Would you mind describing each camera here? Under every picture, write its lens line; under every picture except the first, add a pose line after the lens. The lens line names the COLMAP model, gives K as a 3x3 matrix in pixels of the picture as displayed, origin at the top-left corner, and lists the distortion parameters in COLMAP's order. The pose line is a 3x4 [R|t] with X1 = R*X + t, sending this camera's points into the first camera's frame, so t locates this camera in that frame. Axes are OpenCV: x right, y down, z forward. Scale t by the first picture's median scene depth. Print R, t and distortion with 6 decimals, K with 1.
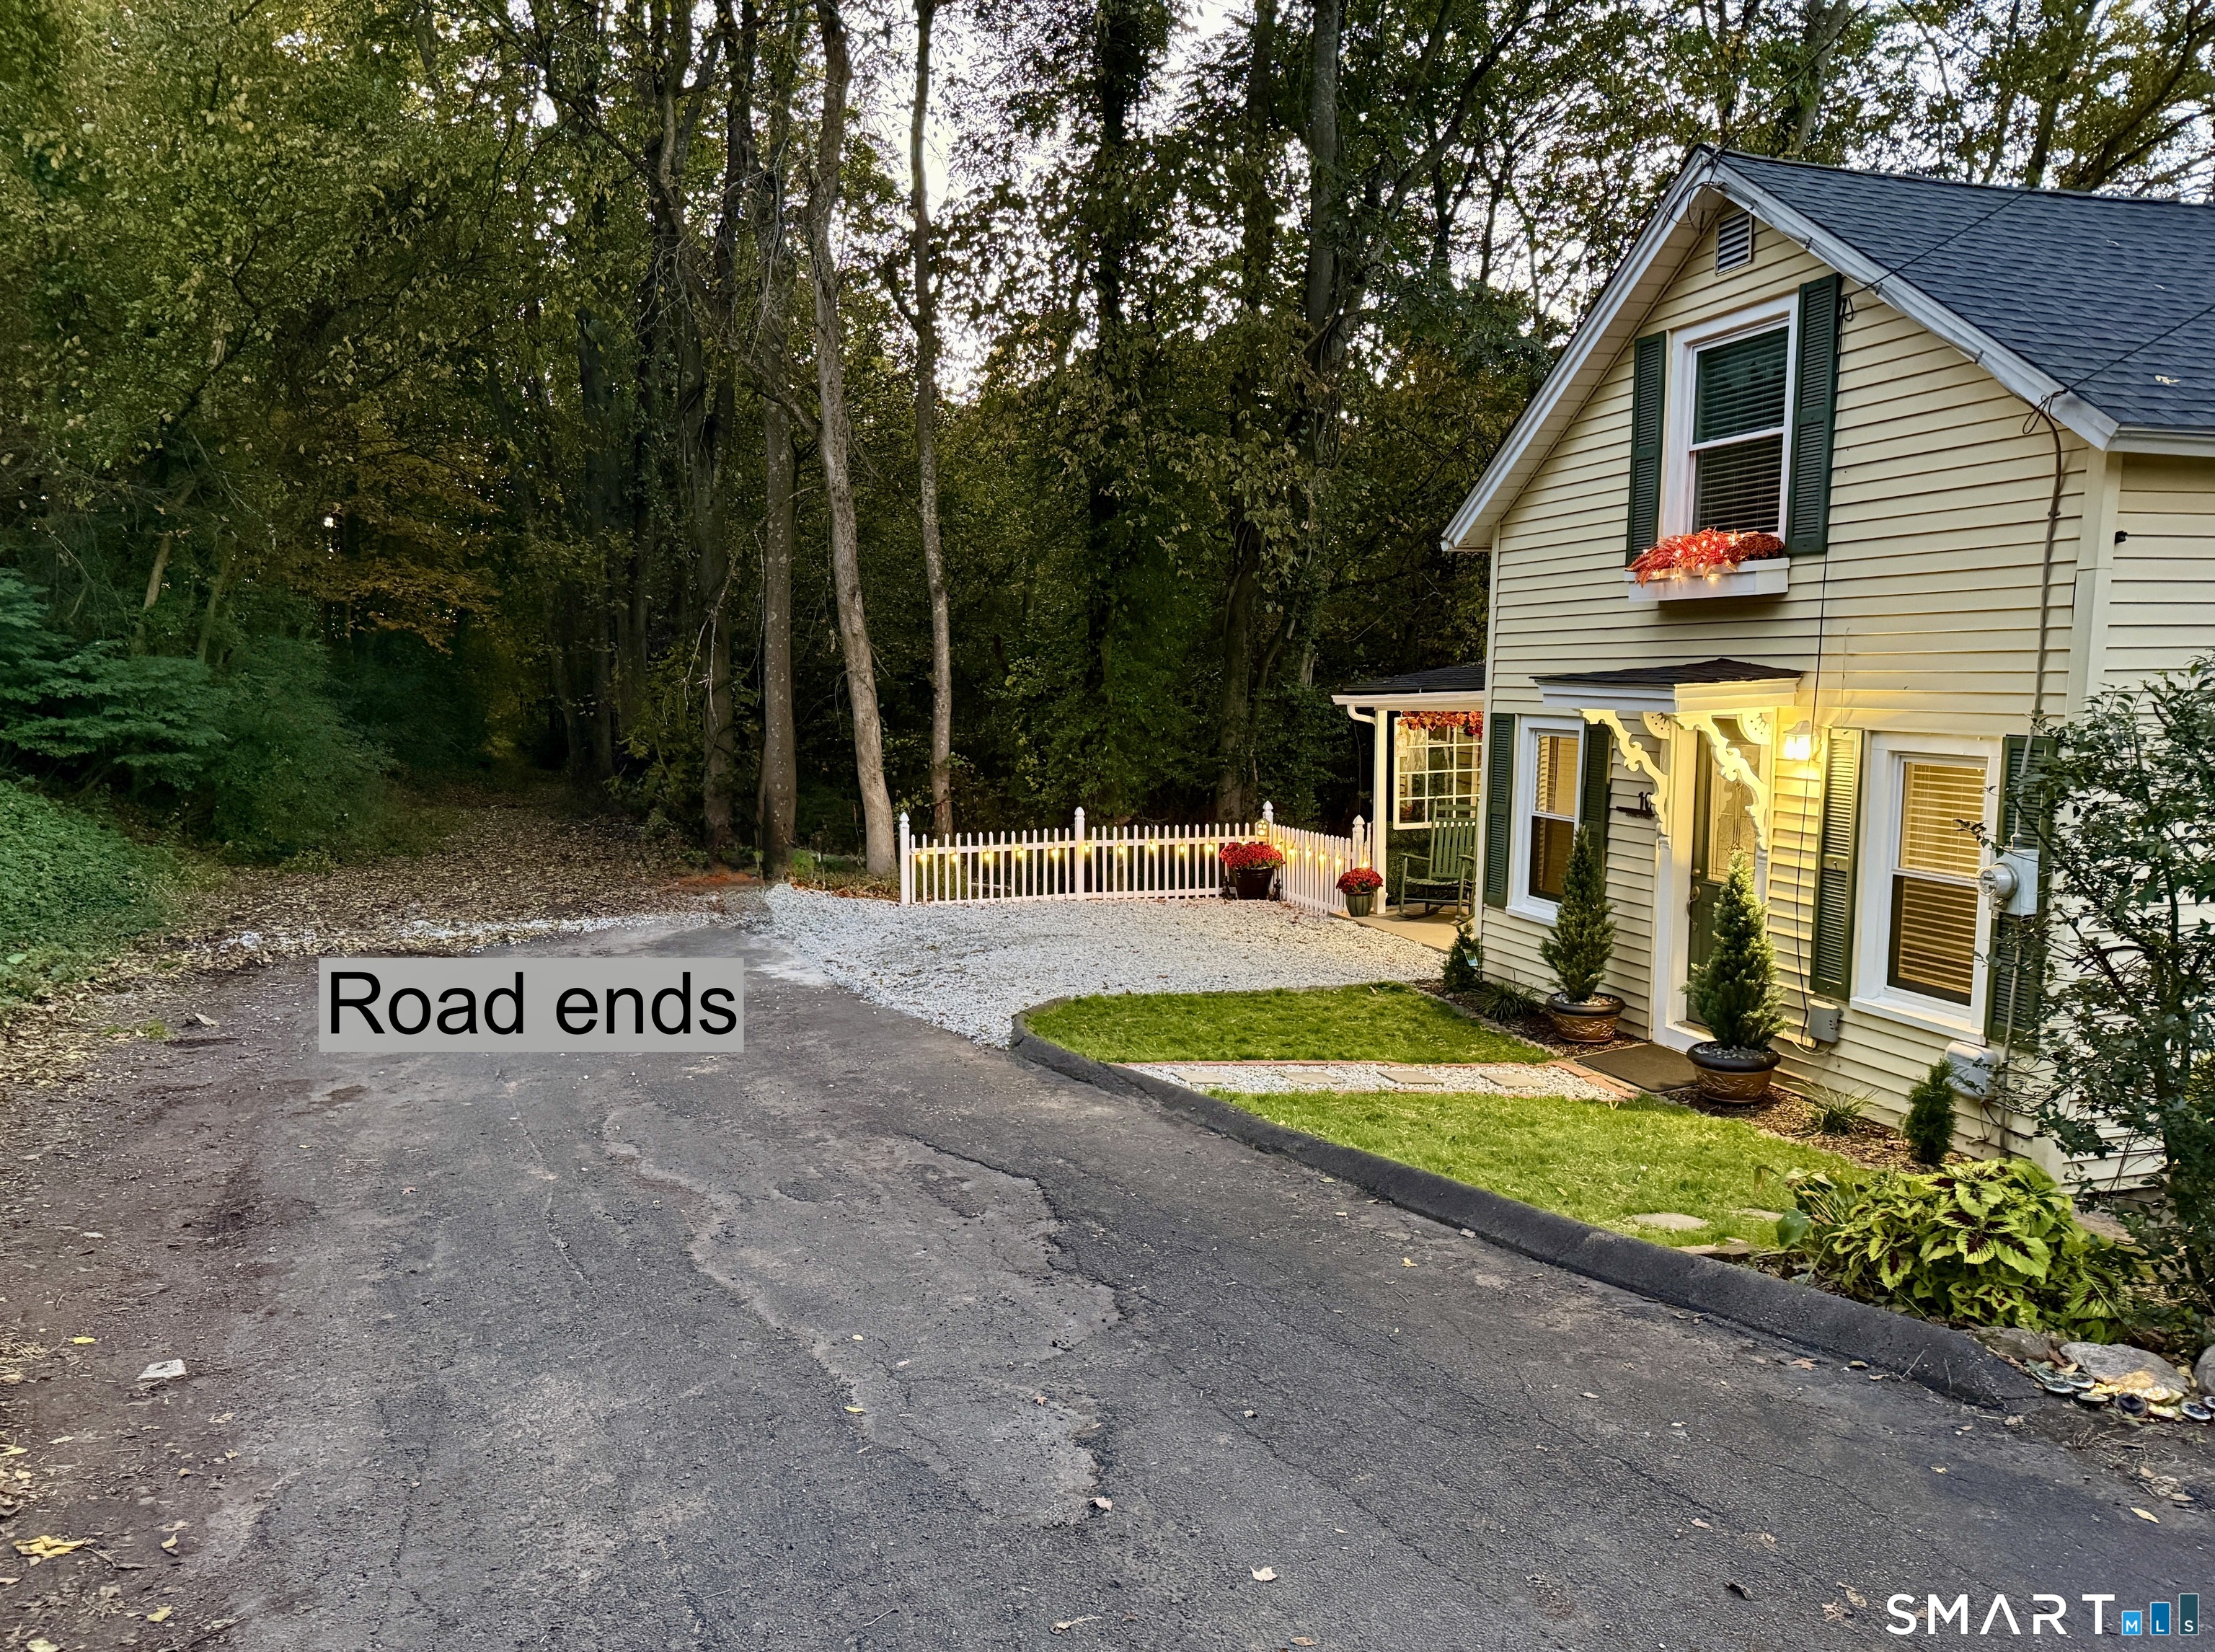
lens RADIAL K [[1610.3, 0, 1072.4], [0, 1610.3, 861.2], [0, 0, 1]] dist [0.050404, -0.062426]
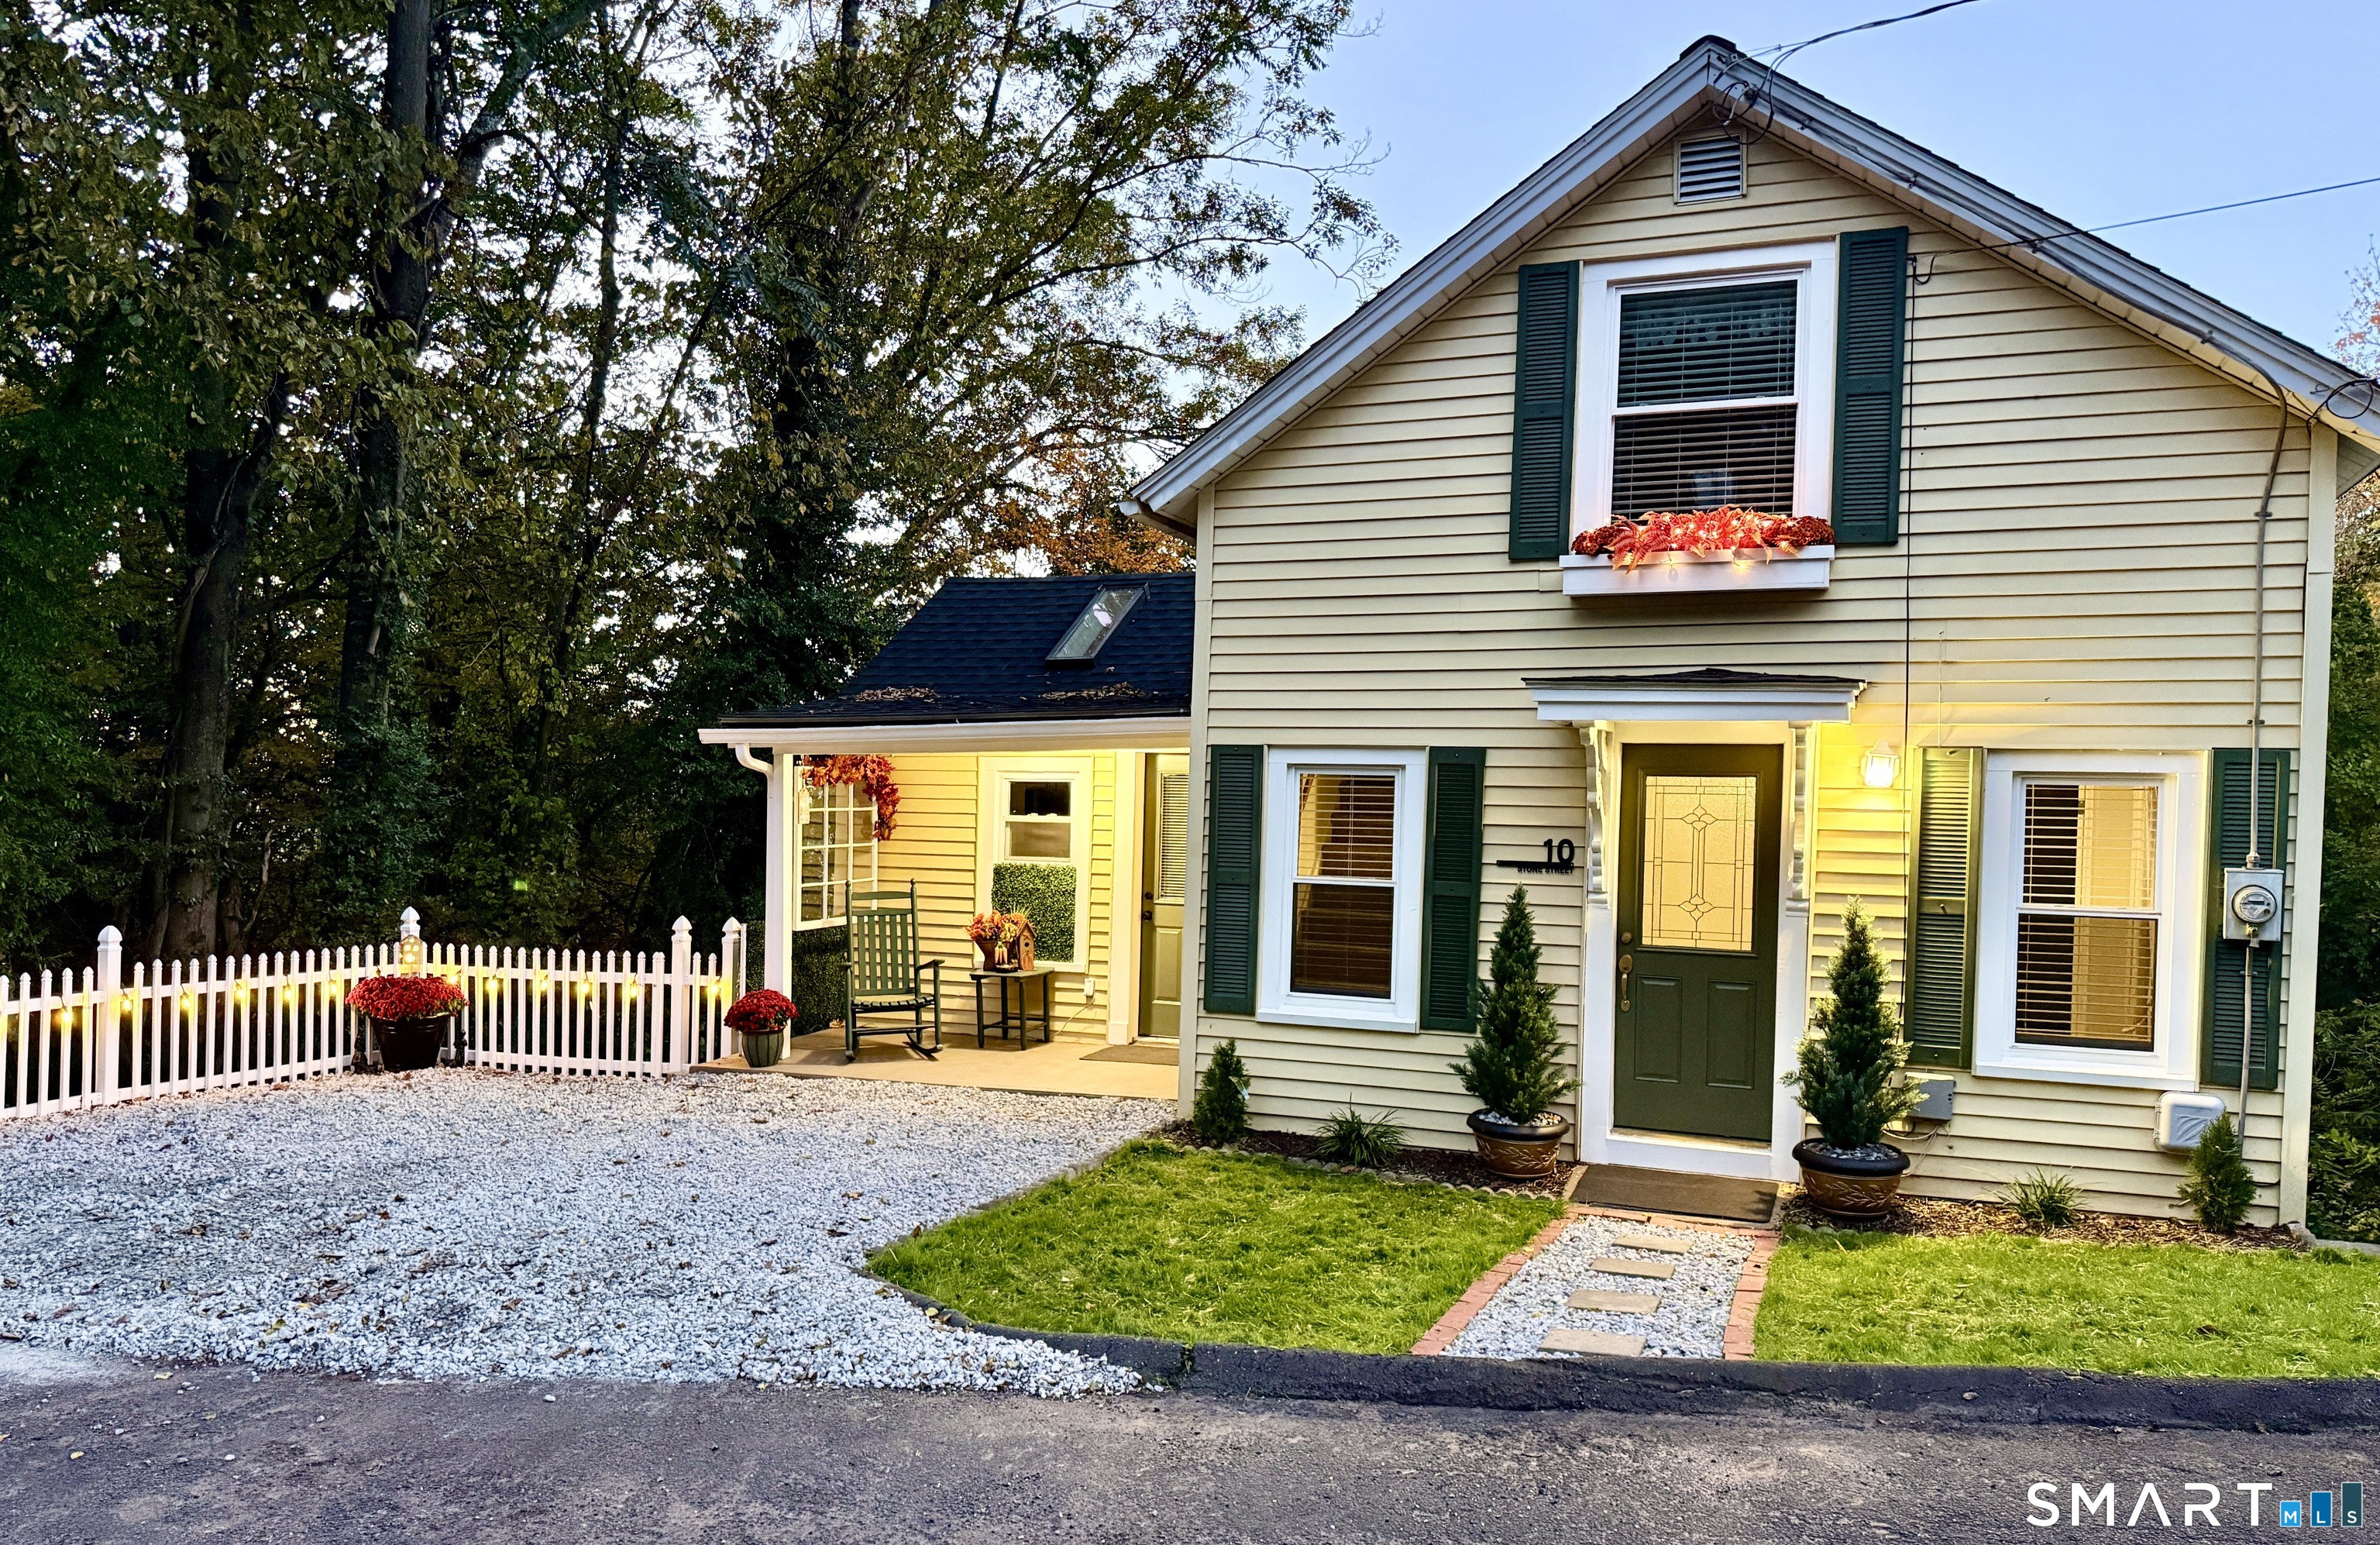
lens RADIAL K [[1682.9, 0, 1194.8], [0, 1682.9, 819.8], [0, 0, 1]] dist [0.058074, -0.088366]
pose [[0.601492, 0.008901, 0.798829, -0.347841], [0.071818, 0.995287, -0.065167, -0.010114], [-0.795644, 0.096568, 0.598017, 0.570433]]
